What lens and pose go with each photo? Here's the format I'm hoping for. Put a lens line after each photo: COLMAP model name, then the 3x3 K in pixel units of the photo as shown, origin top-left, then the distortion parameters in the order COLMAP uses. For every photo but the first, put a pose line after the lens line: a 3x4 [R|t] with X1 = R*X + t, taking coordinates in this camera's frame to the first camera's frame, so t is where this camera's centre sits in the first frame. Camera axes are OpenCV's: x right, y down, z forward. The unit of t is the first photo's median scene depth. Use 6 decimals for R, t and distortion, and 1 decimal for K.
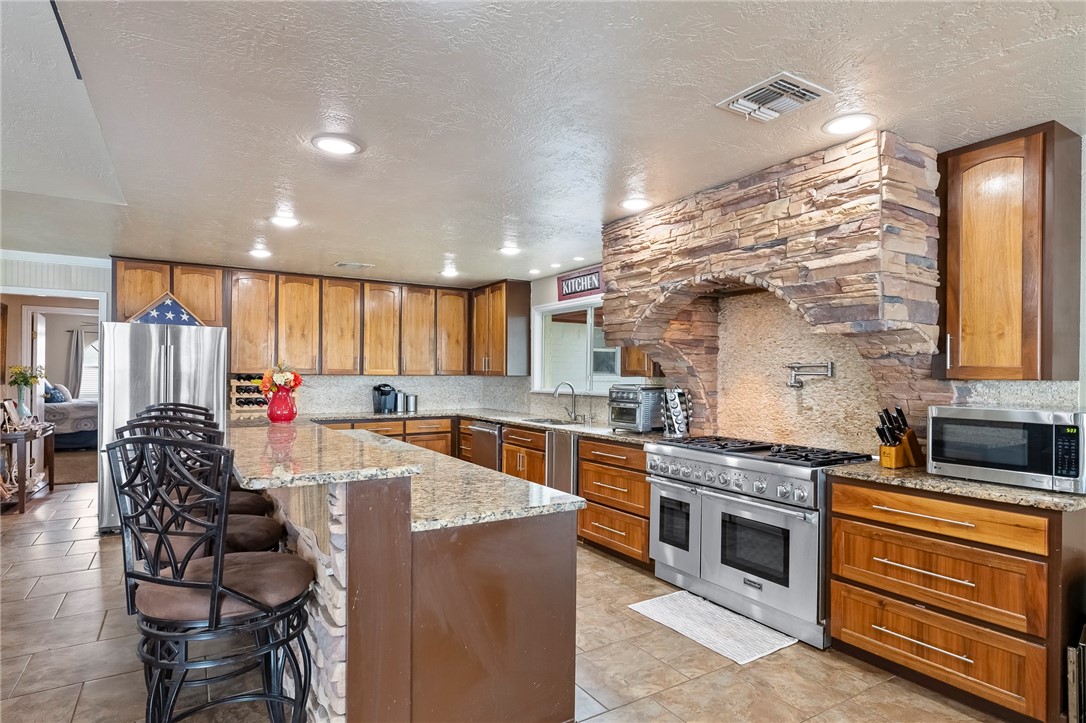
lens RADIAL K [[589.7, 0, 549.1], [0, 589.7, 371.9], [0, 0, 1]] dist [-0.005549, -0.000566]
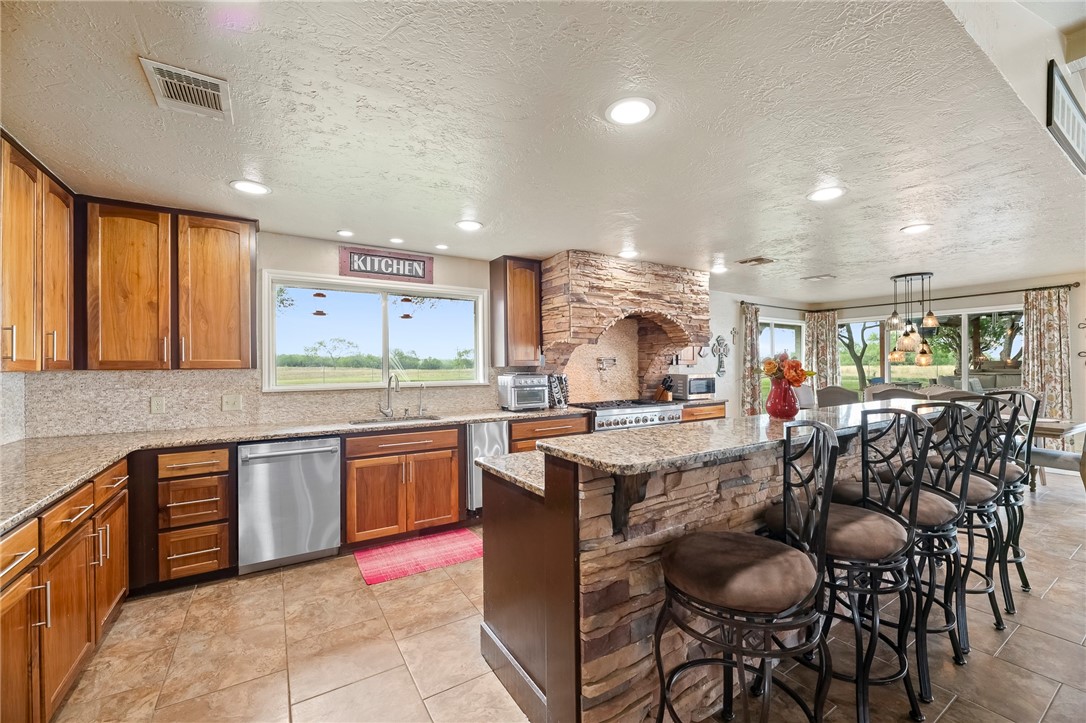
lens RADIAL K [[437.7, 0, 547.6], [0, 437.7, 361.0], [0, 0, 1]] dist [-0.005283, -0.000858]
pose [[-0.007157, 0.002218, 0.999972, -0.846746], [0.000925, 0.999997, -0.002212, -0.000993], [-0.999974, 0.000910, -0.007160, 1.036794]]
